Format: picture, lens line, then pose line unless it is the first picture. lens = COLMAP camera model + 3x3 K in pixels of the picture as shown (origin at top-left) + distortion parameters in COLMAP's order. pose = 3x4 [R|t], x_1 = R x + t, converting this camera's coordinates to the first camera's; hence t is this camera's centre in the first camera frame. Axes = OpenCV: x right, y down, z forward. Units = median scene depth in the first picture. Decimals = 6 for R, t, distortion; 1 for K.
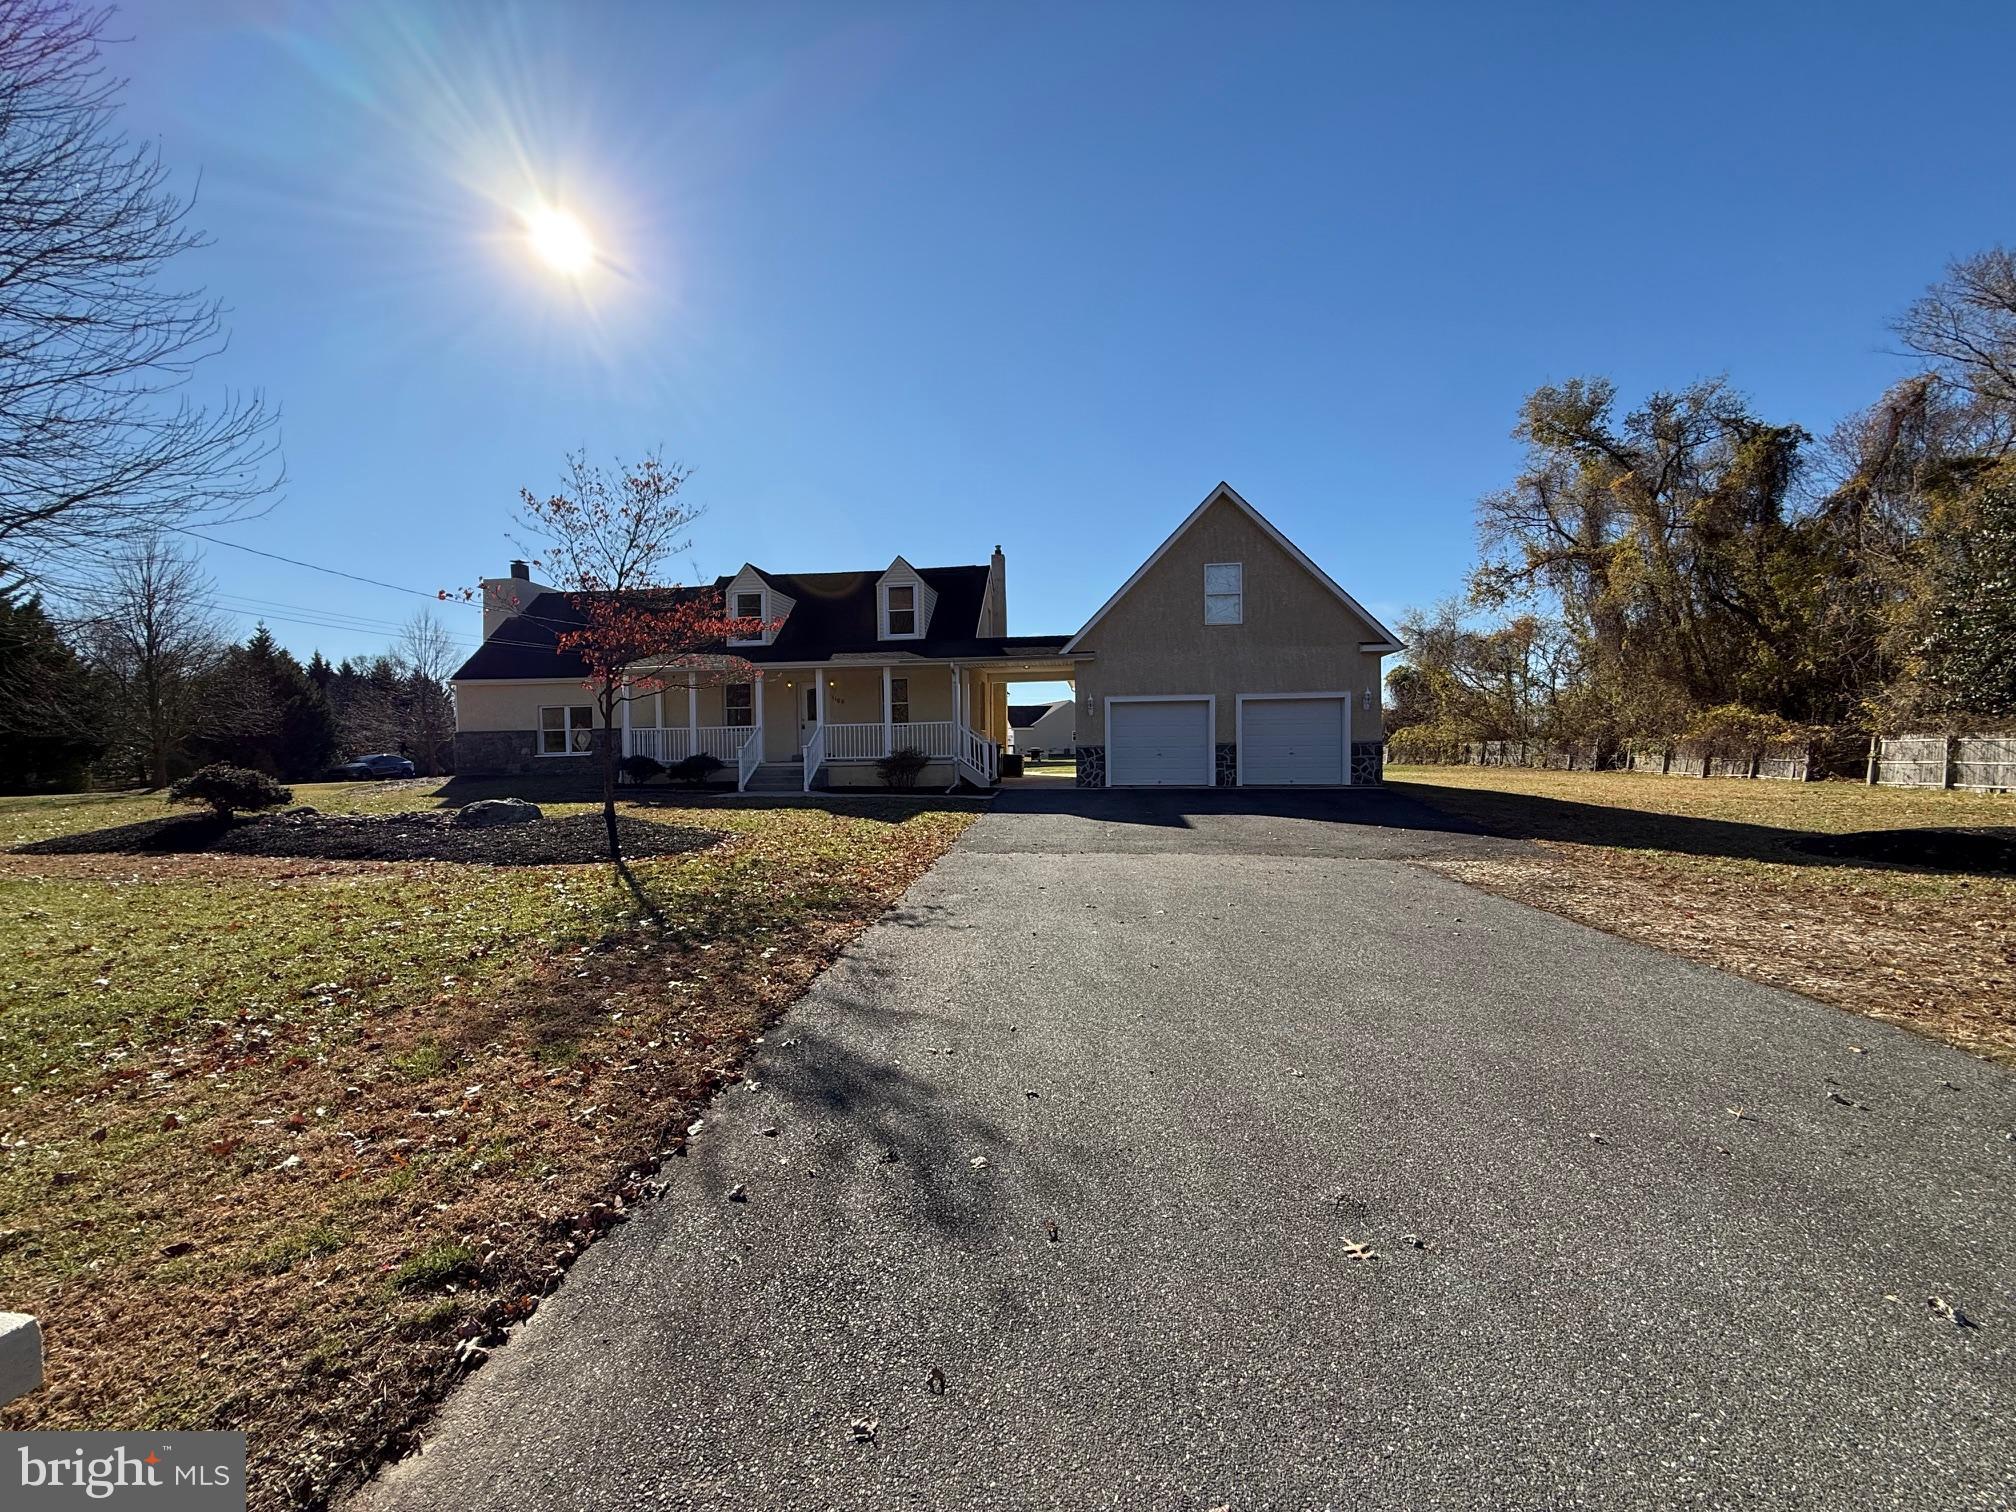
lens RADIAL K [[817.0, 0, 1014.4], [0, 817.0, 753.5], [0, 0, 1]] dist [0.015718, -0.001157]
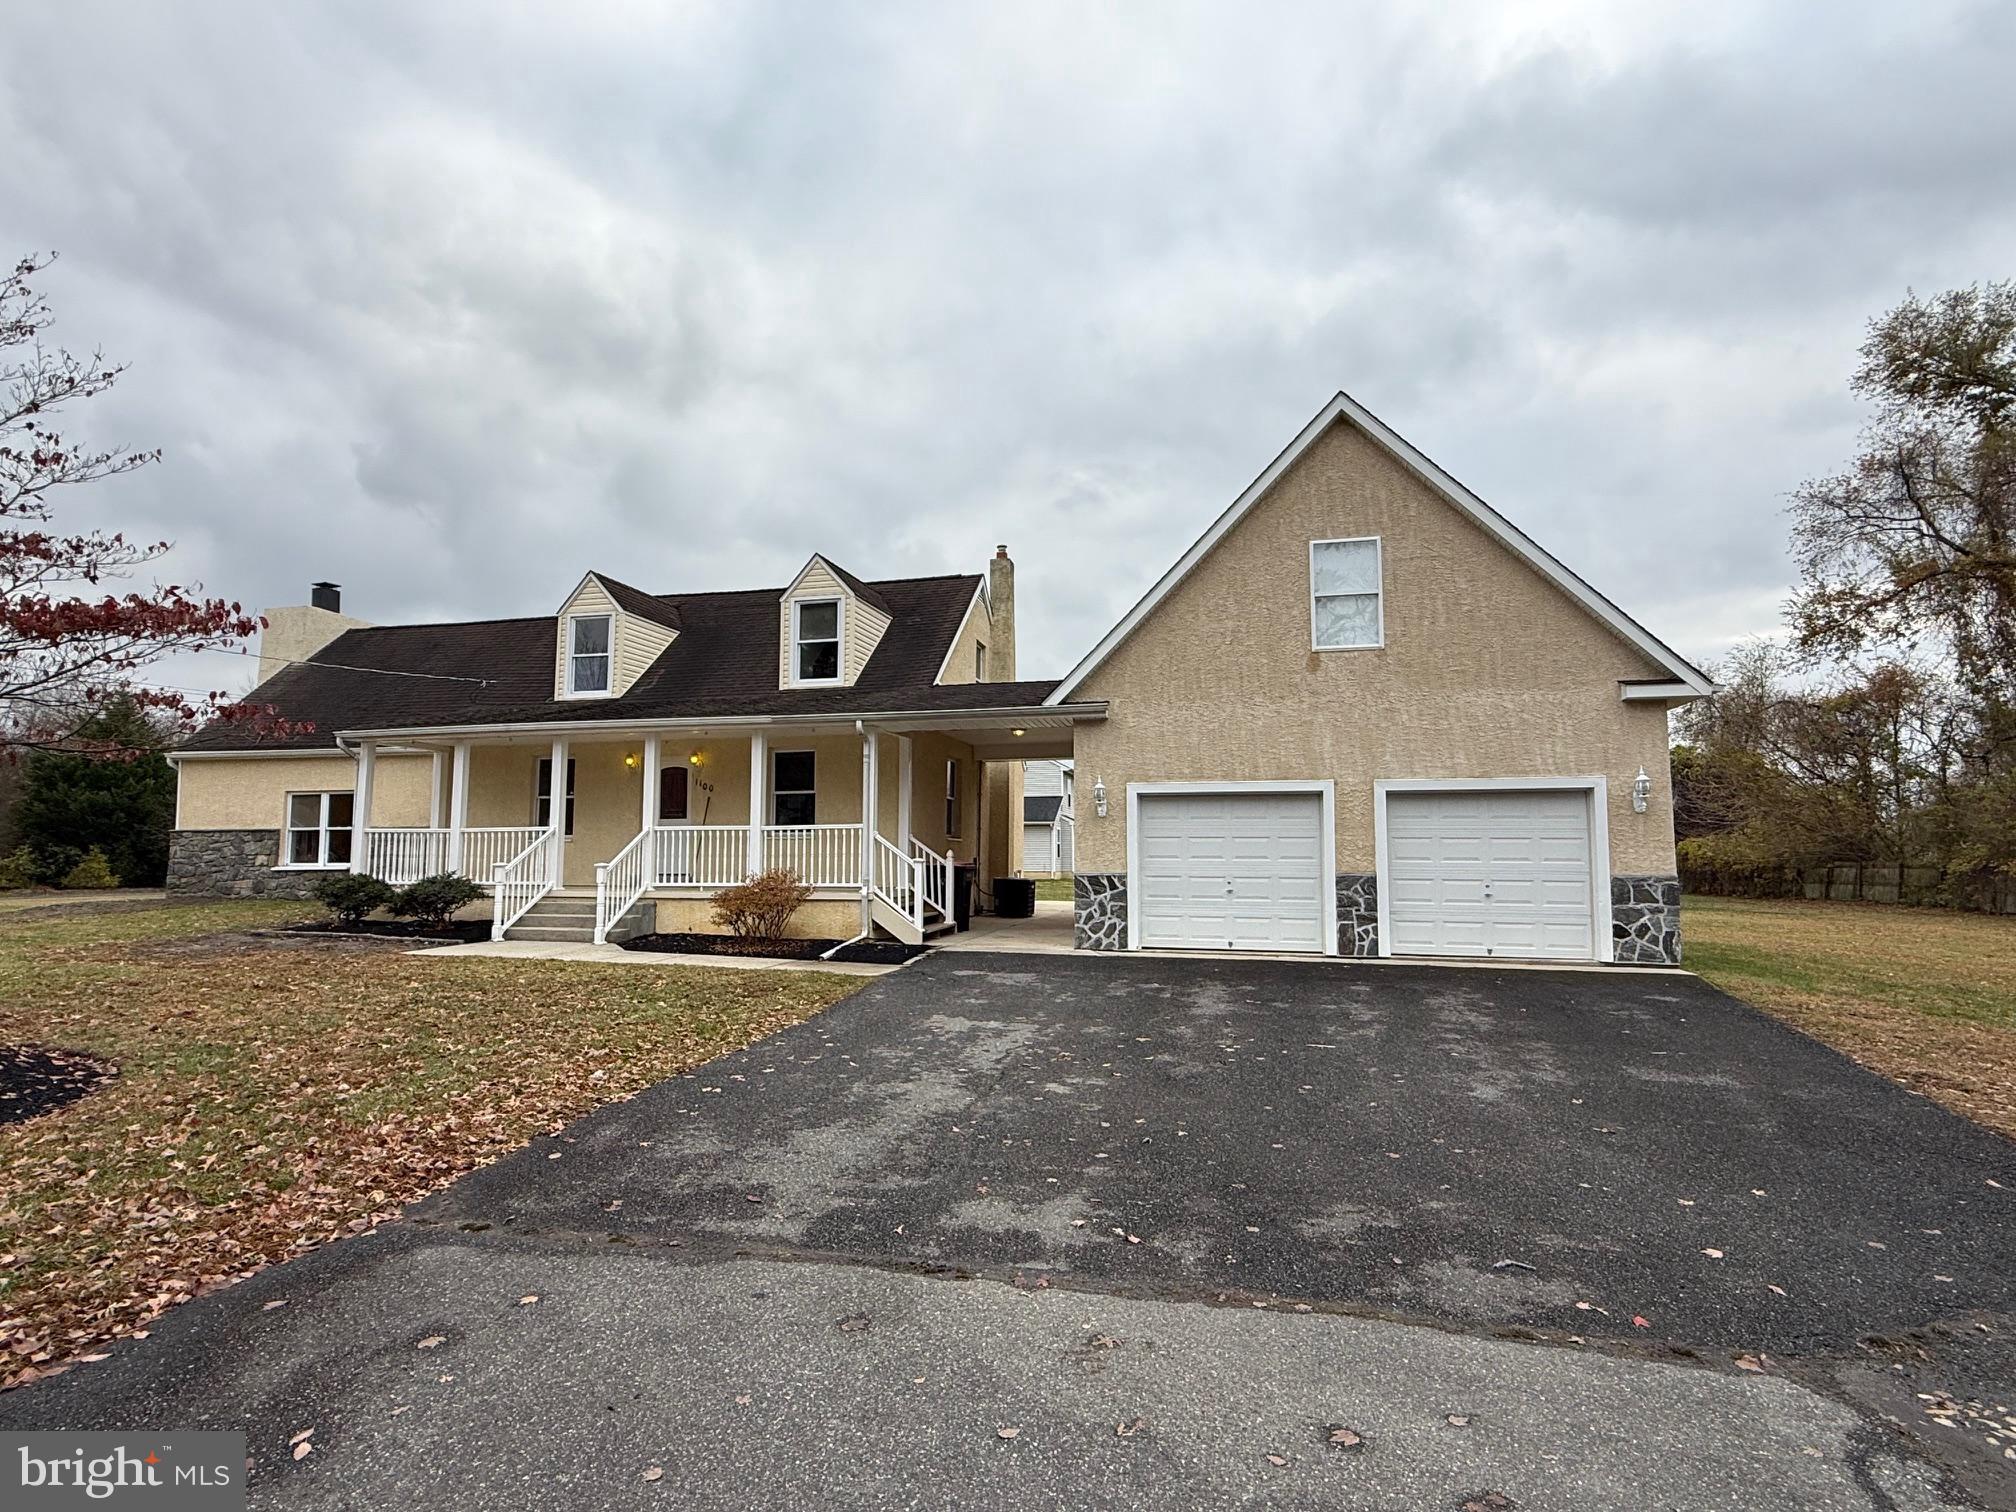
lens RADIAL K [[1036.5, 0, 1006.3], [0, 1036.5, 748.0], [0, 0, 1]] dist [-0.000262, 0.002129]
pose [[0.990977, 0.002650, -0.134006, 0.097817], [-0.016969, 0.994240, -0.105824, -0.014511], [0.132953, 0.107143, 0.985314, 0.239844]]
